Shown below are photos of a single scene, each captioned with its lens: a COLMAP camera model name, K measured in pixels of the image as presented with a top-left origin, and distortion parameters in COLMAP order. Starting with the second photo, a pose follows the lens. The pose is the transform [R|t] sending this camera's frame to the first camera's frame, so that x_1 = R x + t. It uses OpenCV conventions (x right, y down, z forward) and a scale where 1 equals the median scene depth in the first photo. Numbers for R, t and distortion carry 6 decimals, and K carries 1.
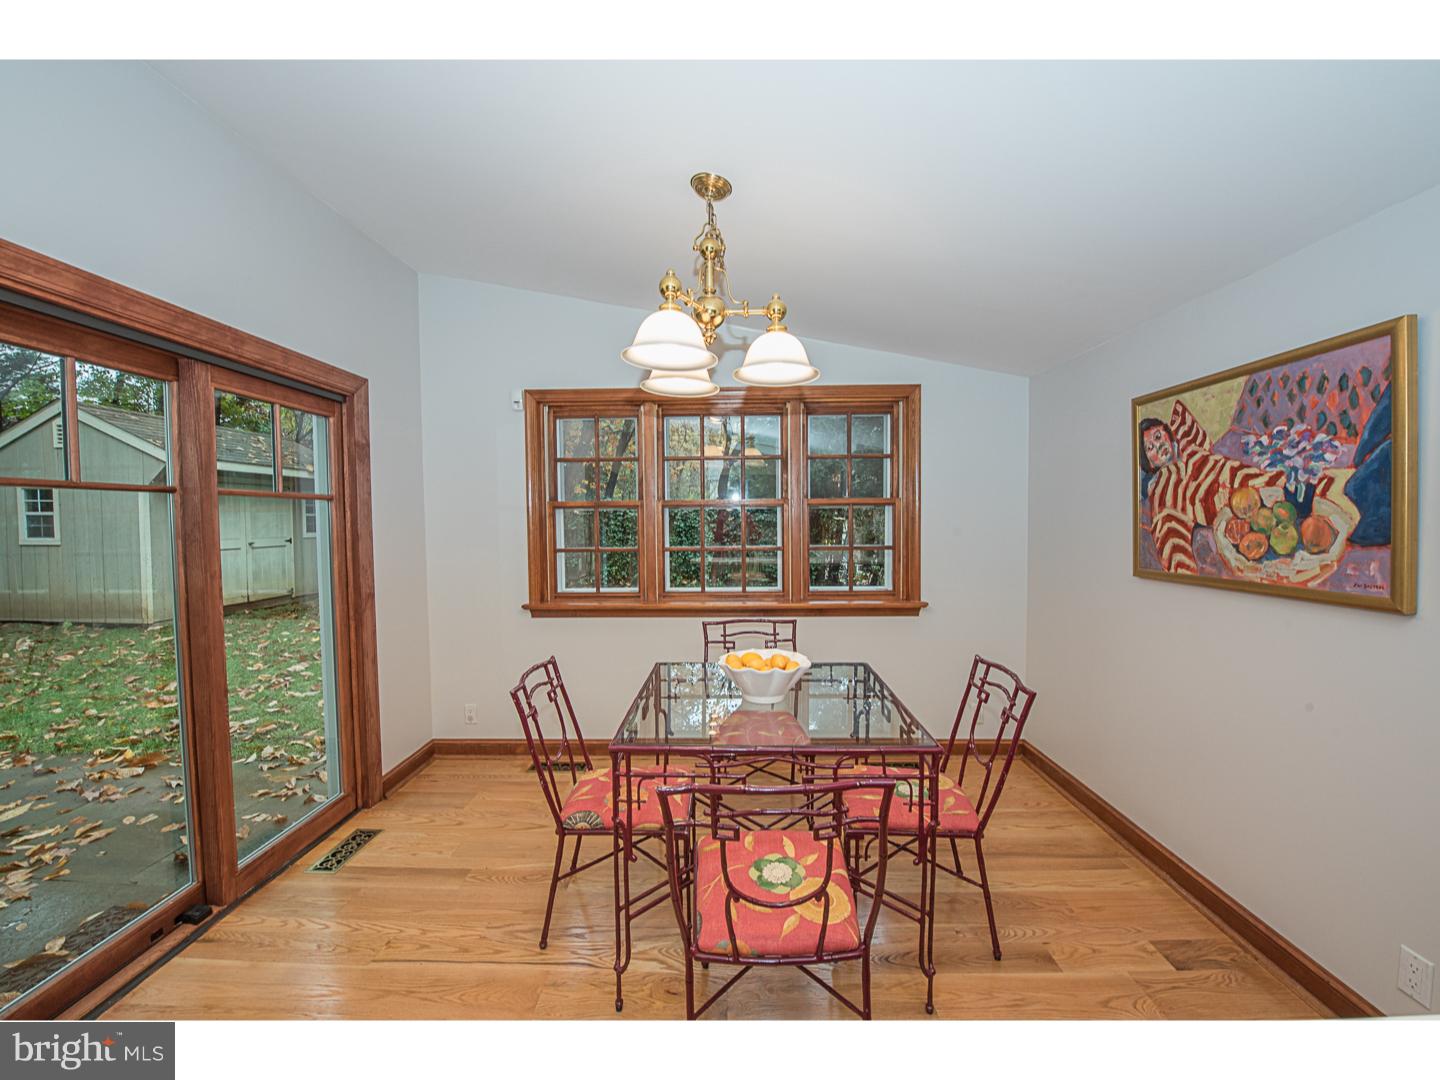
lens RADIAL K [[568.2, 0, 720.0], [0, 568.2, 540.0], [0, 0, 1]] dist [-0.011109, -0.000217]
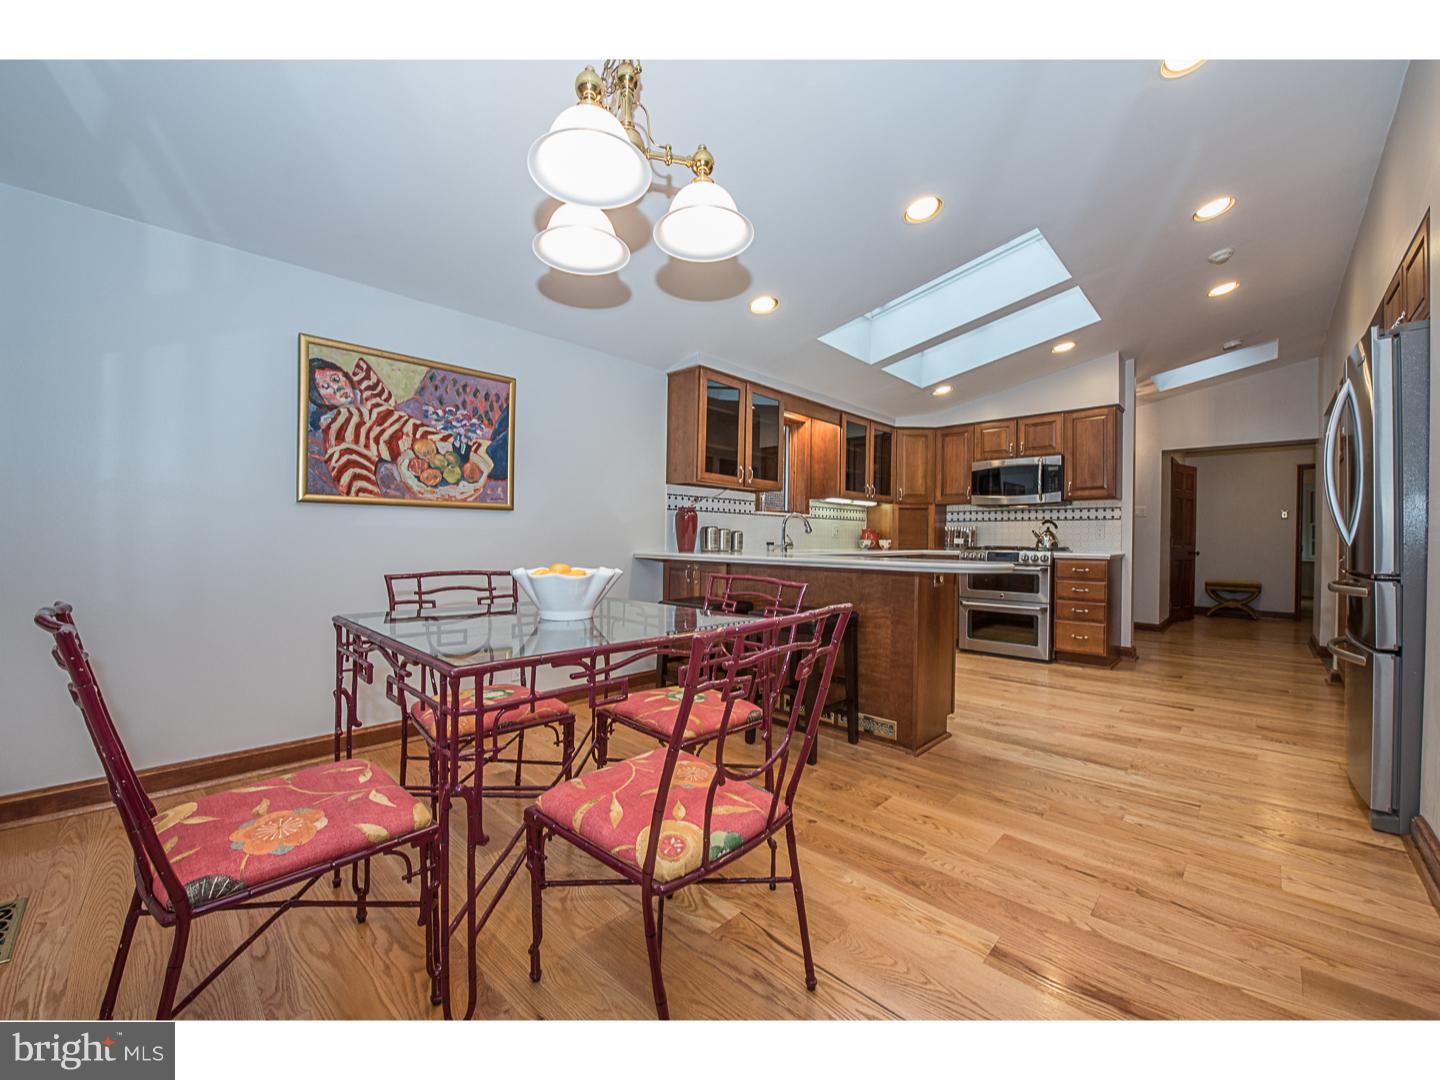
lens RADIAL K [[568.2, 0, 720.0], [0, 568.2, 540.0], [0, 0, 1]] dist [-0.011109, -0.000217]
pose [[-0.725349, -0.002452, 0.688377, -0.681635], [0.018209, 0.999575, 0.022748, 0.153550], [-0.688141, 0.029035, -0.724996, 1.493402]]
